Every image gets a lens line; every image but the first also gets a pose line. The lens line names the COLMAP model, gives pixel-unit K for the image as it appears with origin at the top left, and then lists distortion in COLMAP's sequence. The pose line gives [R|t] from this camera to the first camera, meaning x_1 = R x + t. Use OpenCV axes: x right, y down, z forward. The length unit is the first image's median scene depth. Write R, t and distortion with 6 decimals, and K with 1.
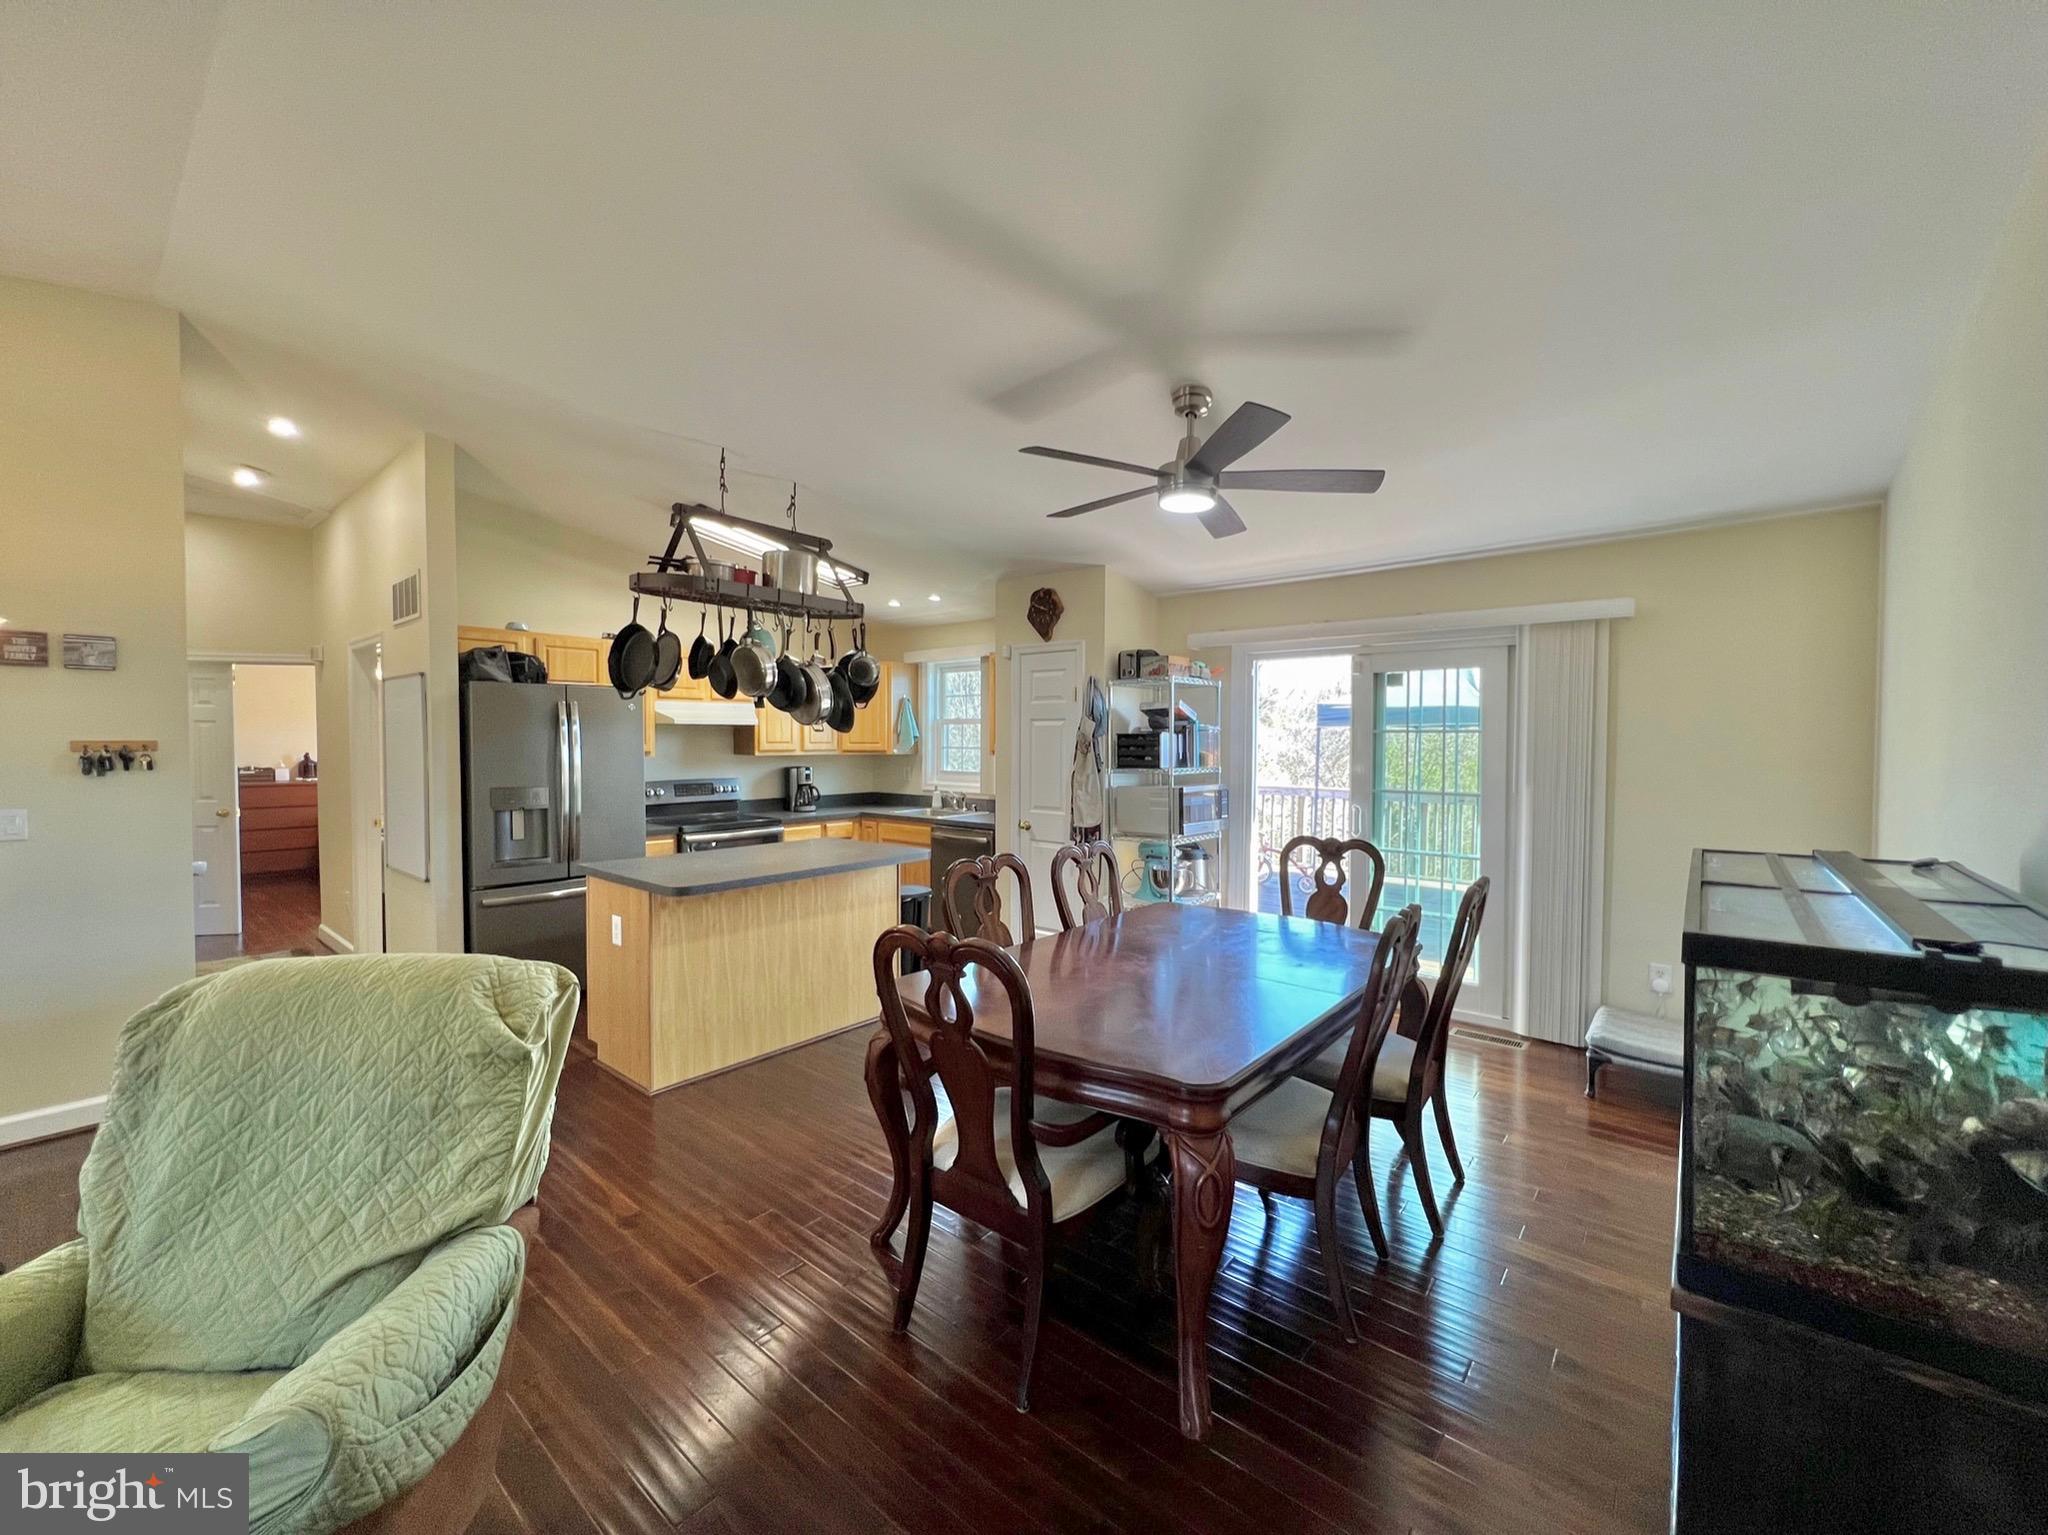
lens RADIAL K [[819.5, 0, 1021.6], [0, 819.5, 767.3], [0, 0, 1]] dist [-0.001531, 0.000212]
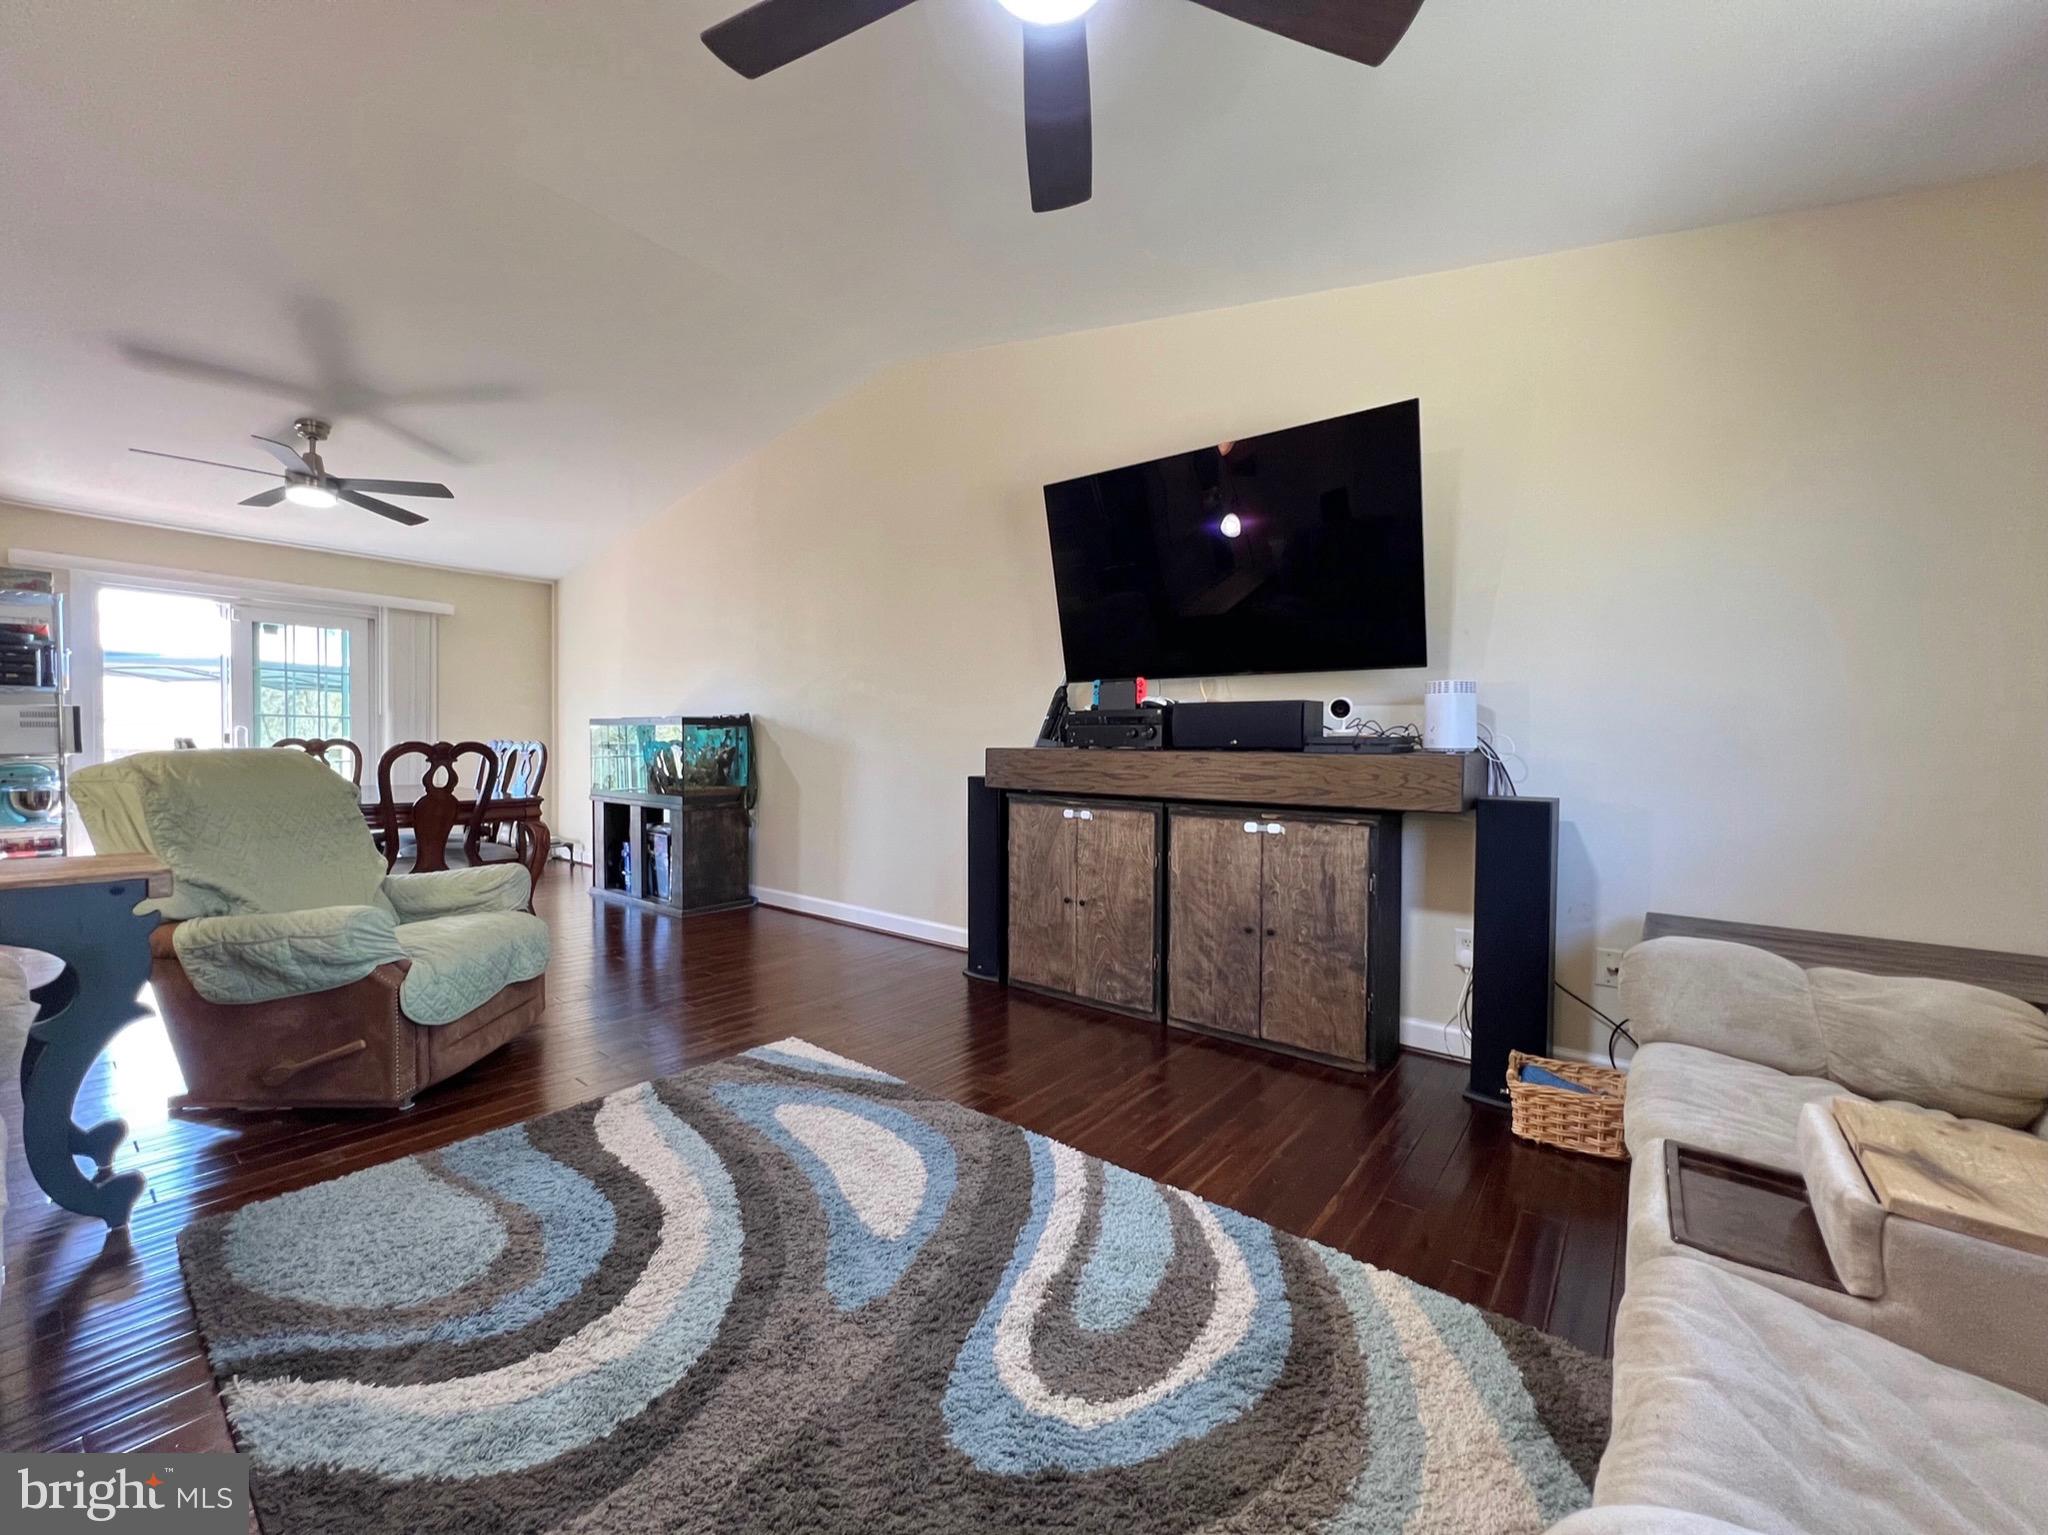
lens RADIAL K [[819.5, 0, 1024.2], [0, 819.5, 767.5], [0, 0, 1]] dist [-0.001531, 0.000212]
pose [[-0.025953, -0.030852, 0.999187, -0.848409], [0.018013, 0.999347, 0.031325, 0.089994], [-0.999501, 0.018811, -0.025380, -0.151048]]
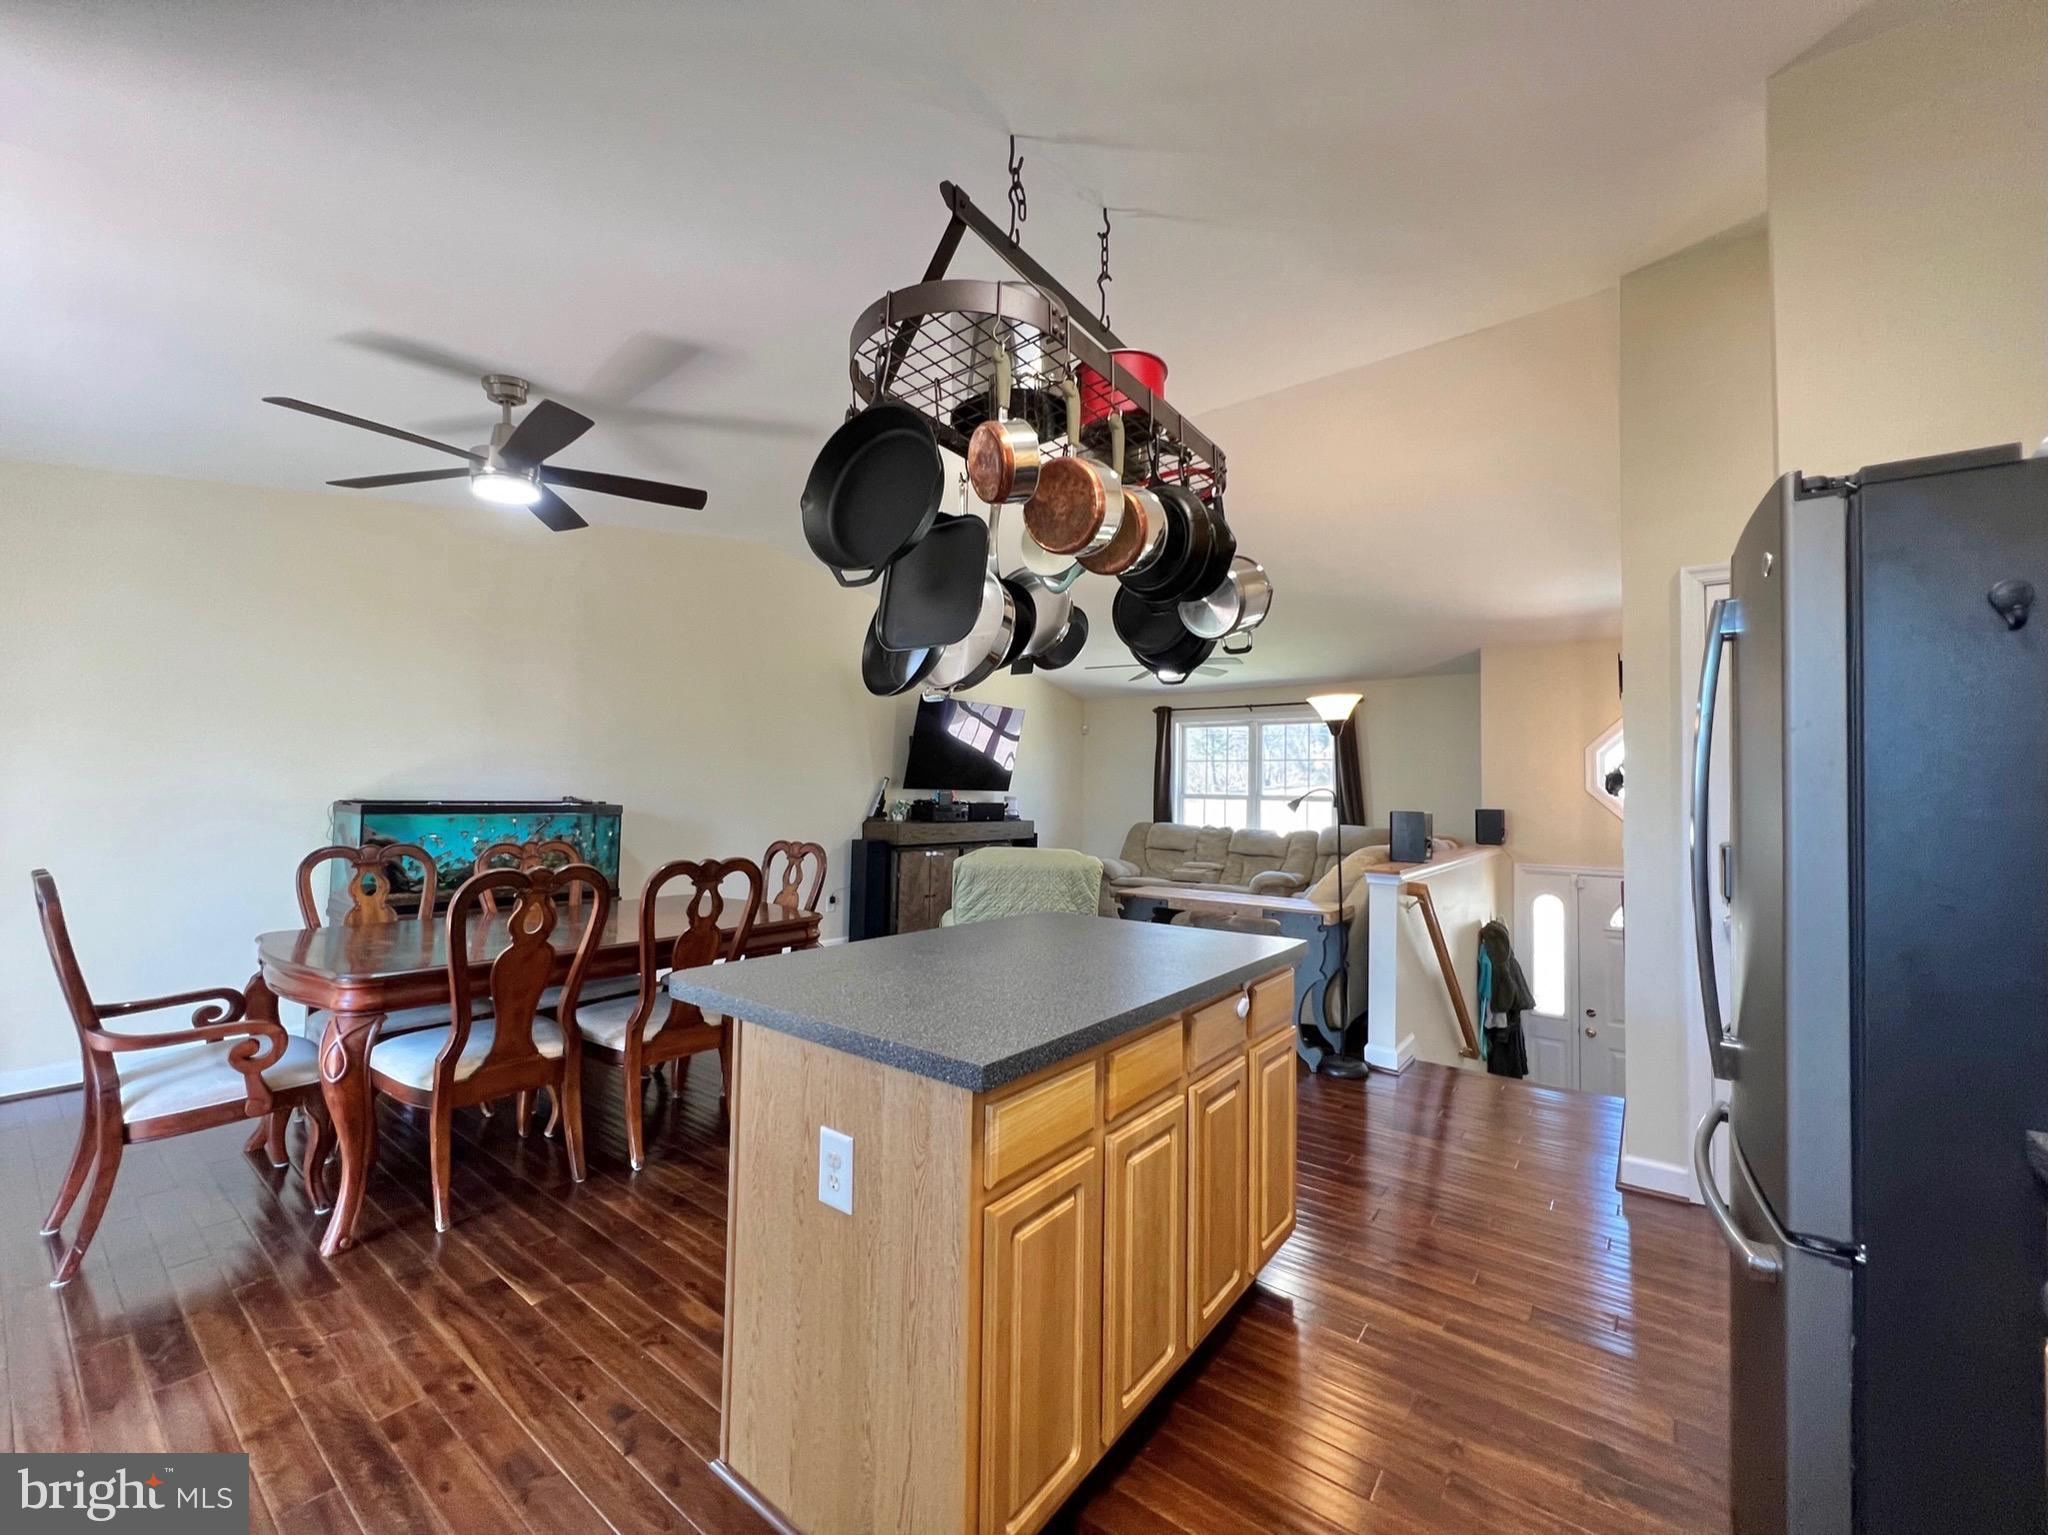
lens RADIAL K [[819.5, 0, 1022.1], [0, 819.5, 769.5], [0, 0, 1]] dist [-0.001531, 0.000212]
pose [[-0.998921, -0.020721, -0.041558, -0.240645], [-0.020787, 0.999783, 0.001153, -0.005226], [0.041525, 0.002015, -0.999135, 1.288278]]
